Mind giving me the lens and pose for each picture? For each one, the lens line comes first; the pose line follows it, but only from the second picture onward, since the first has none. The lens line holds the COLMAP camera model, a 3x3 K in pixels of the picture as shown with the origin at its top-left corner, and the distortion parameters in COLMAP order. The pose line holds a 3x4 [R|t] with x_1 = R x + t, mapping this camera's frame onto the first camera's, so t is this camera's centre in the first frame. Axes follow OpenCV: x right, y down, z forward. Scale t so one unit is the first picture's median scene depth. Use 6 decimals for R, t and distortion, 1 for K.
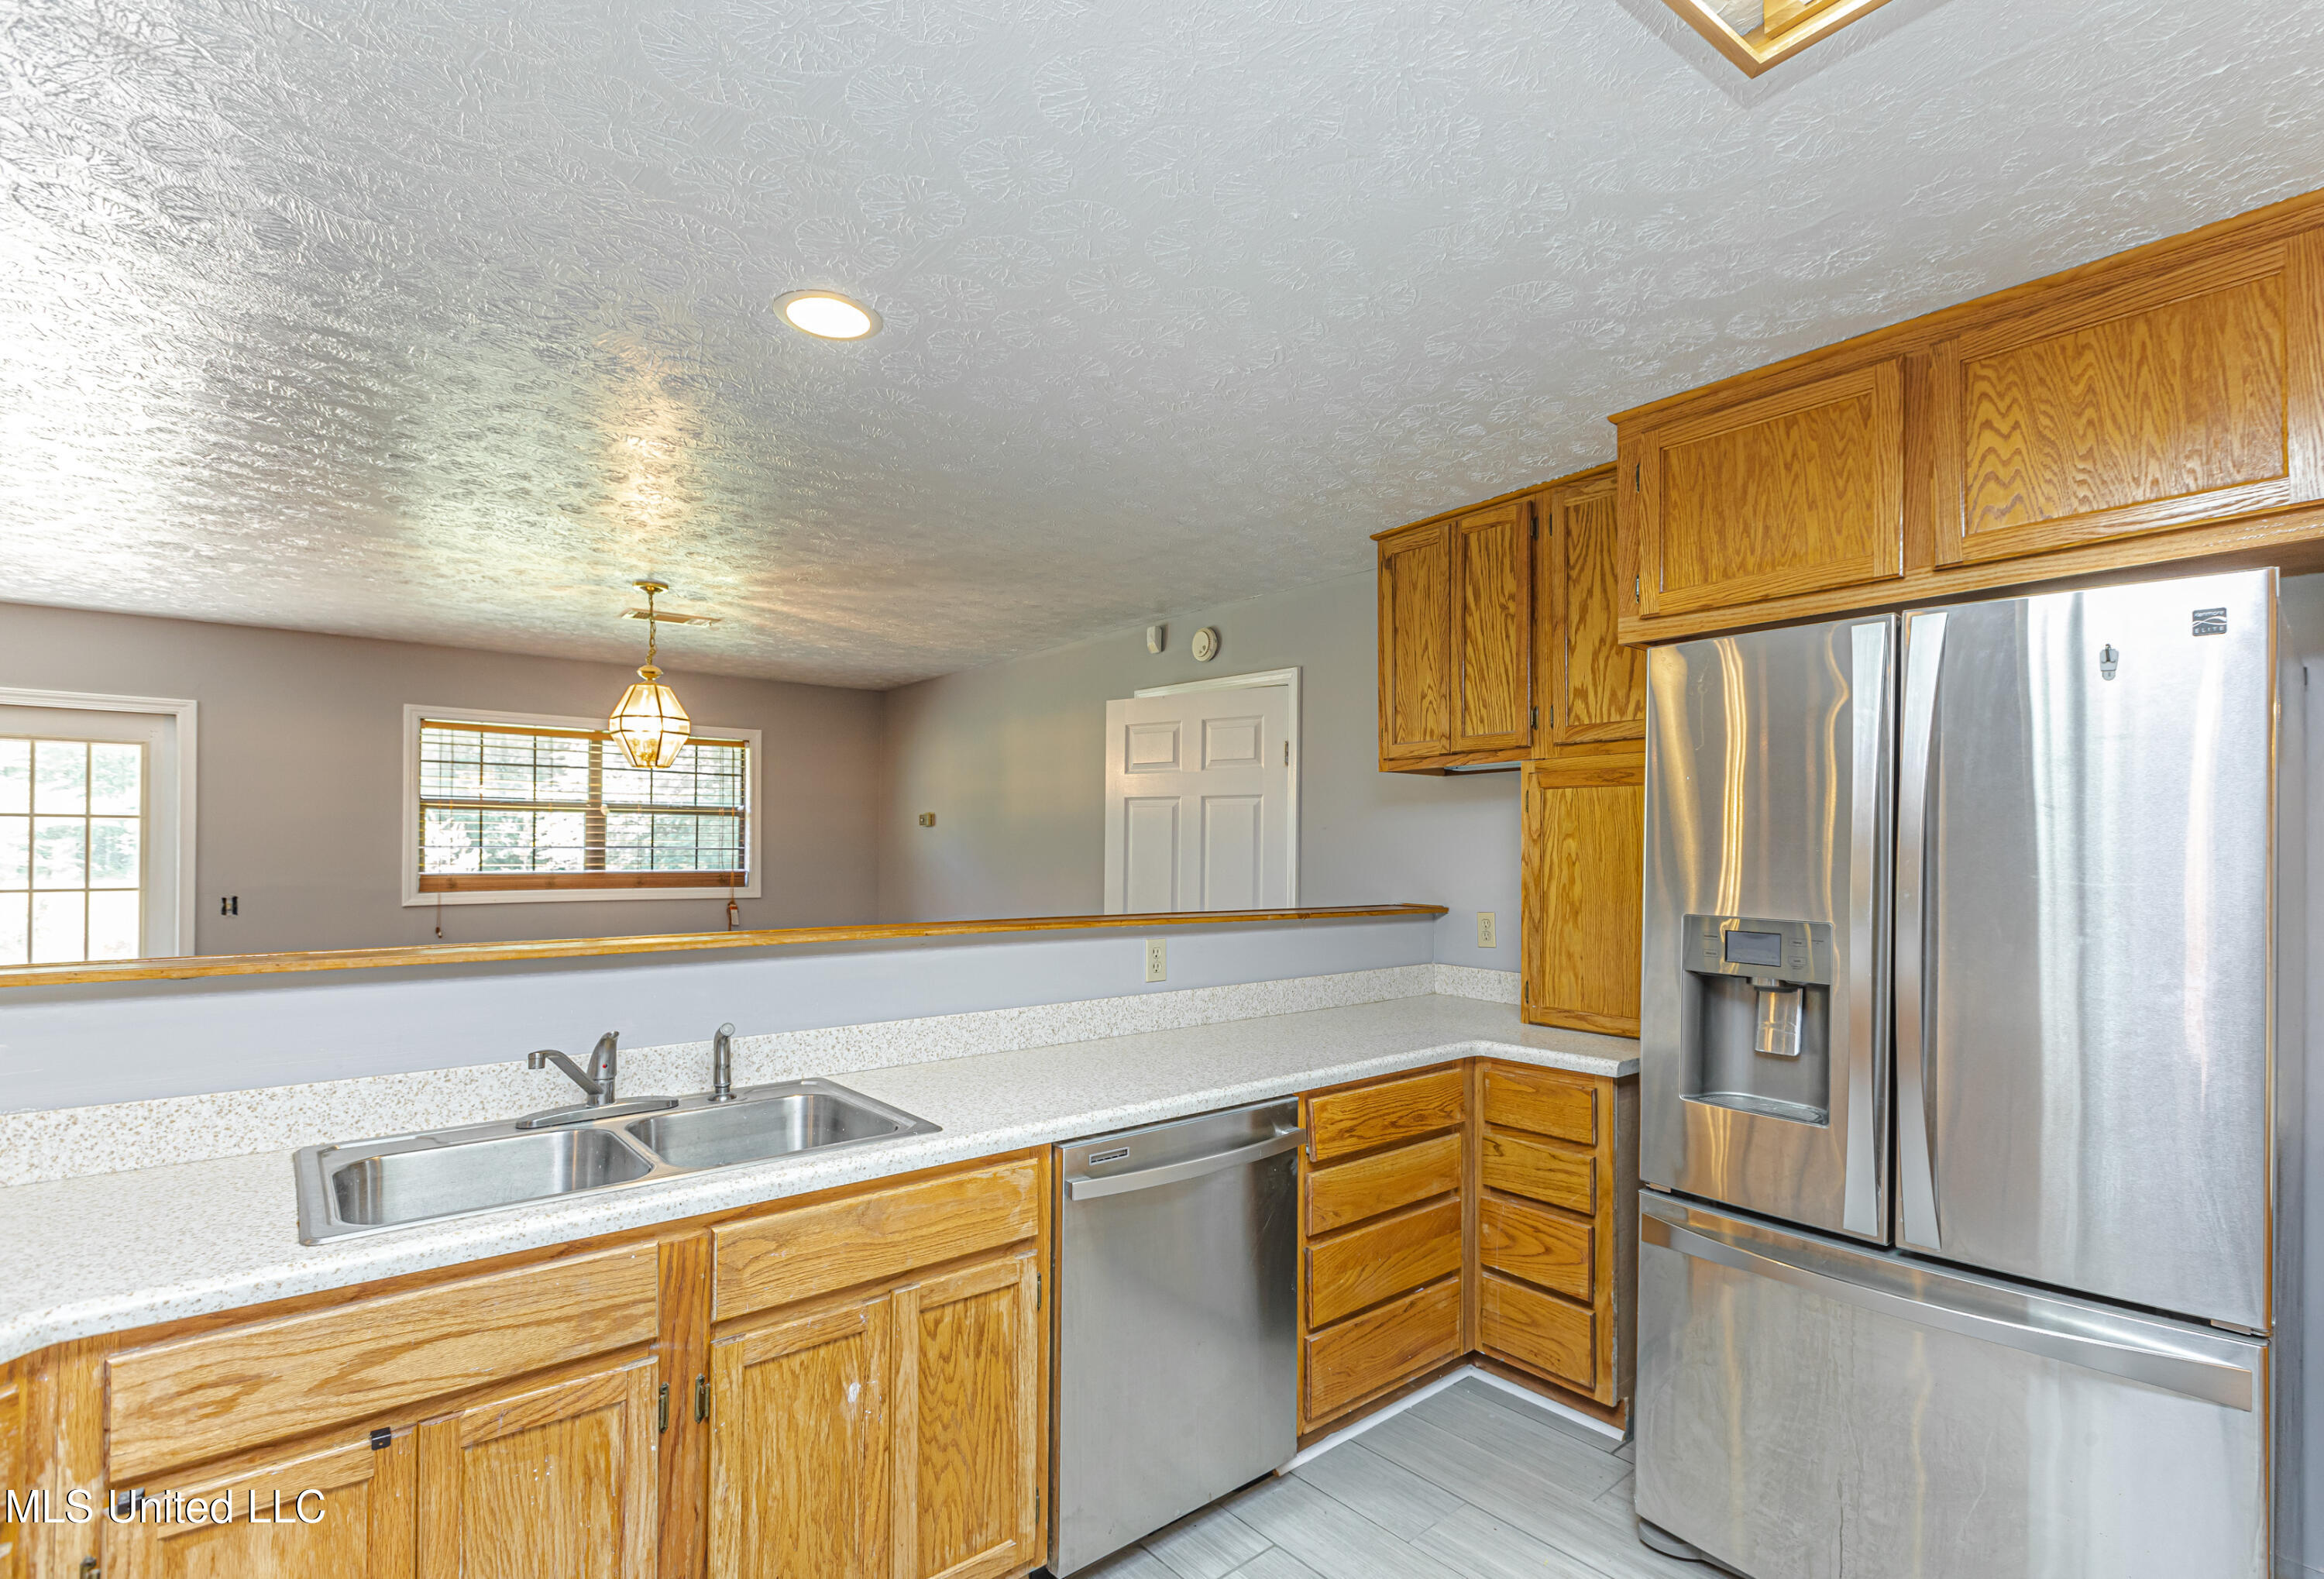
lens RADIAL K [[1090.3, 0, 1226.6], [0, 1090.3, 838.2], [0, 0, 1]] dist [0.002047, -0.000891]
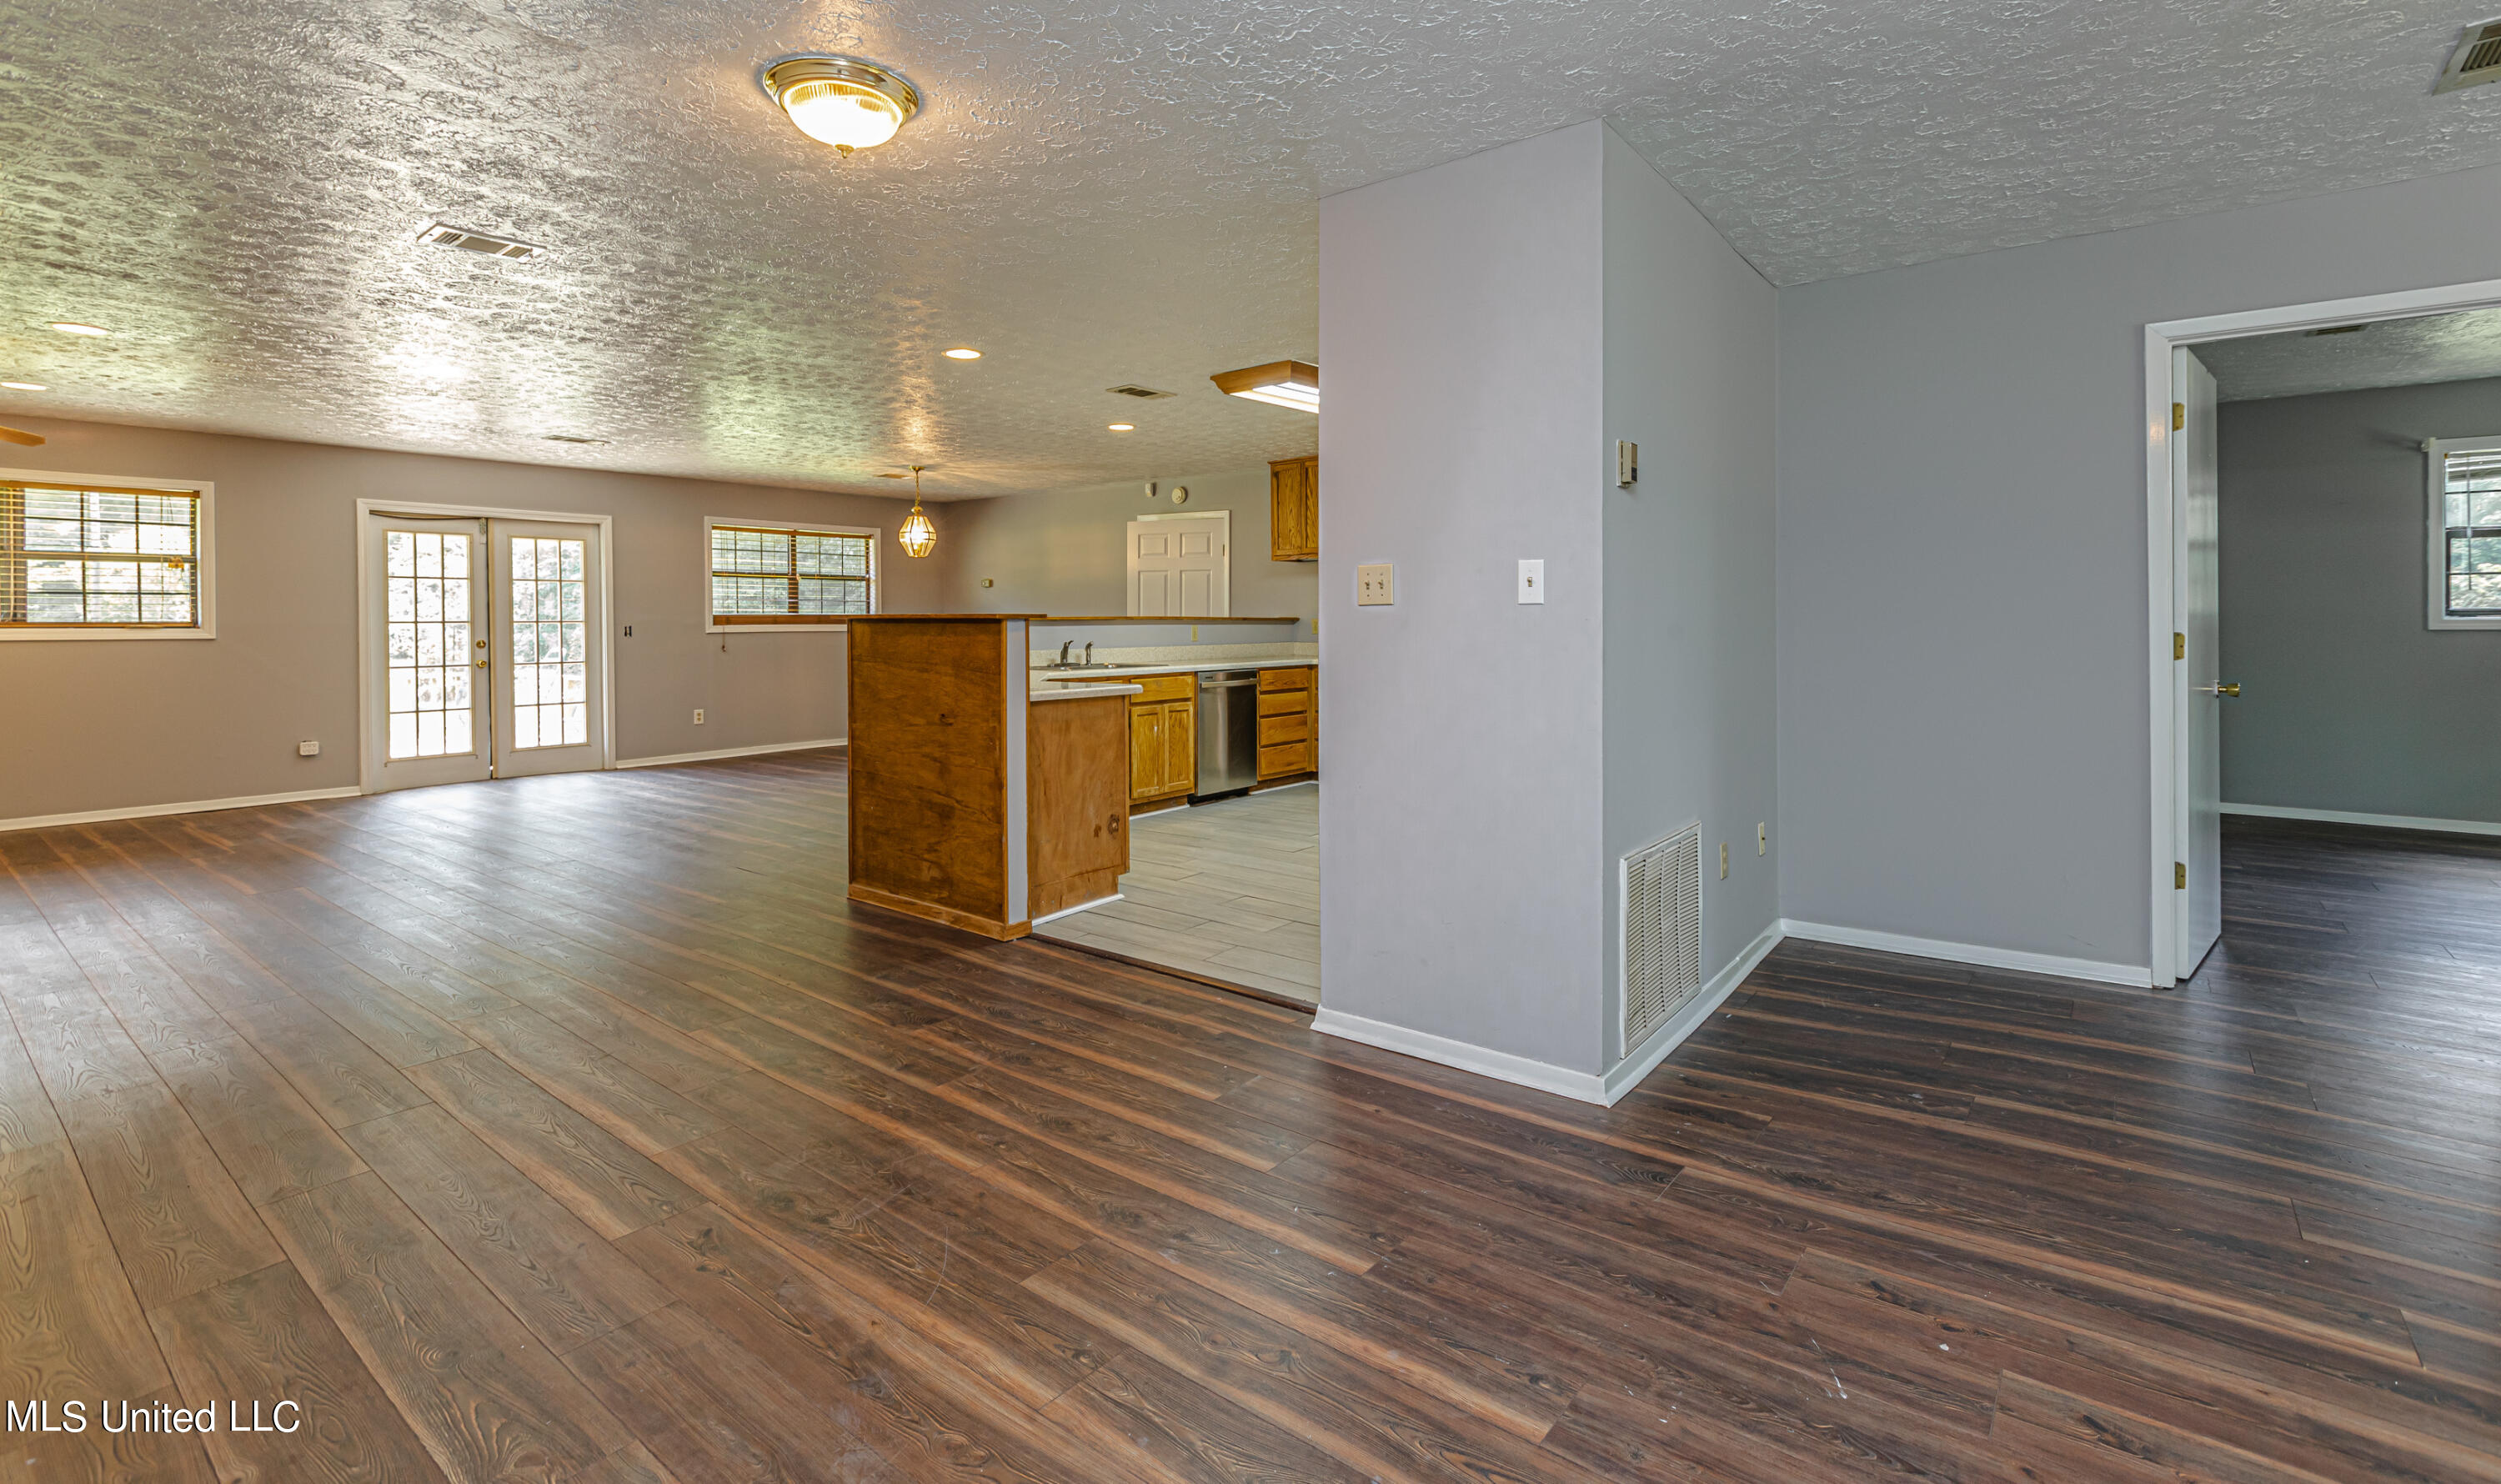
lens RADIAL K [[1137.9, 0, 1226.8], [0, 1137.9, 628.4], [0, 0, 1]] dist [0.022089, 0.000397]
pose [[0.987233, -0.008676, 0.159047, -0.487008], [0.005713, 0.999802, 0.019080, 0.053902], [-0.159181, -0.017928, 0.987087, -1.988162]]
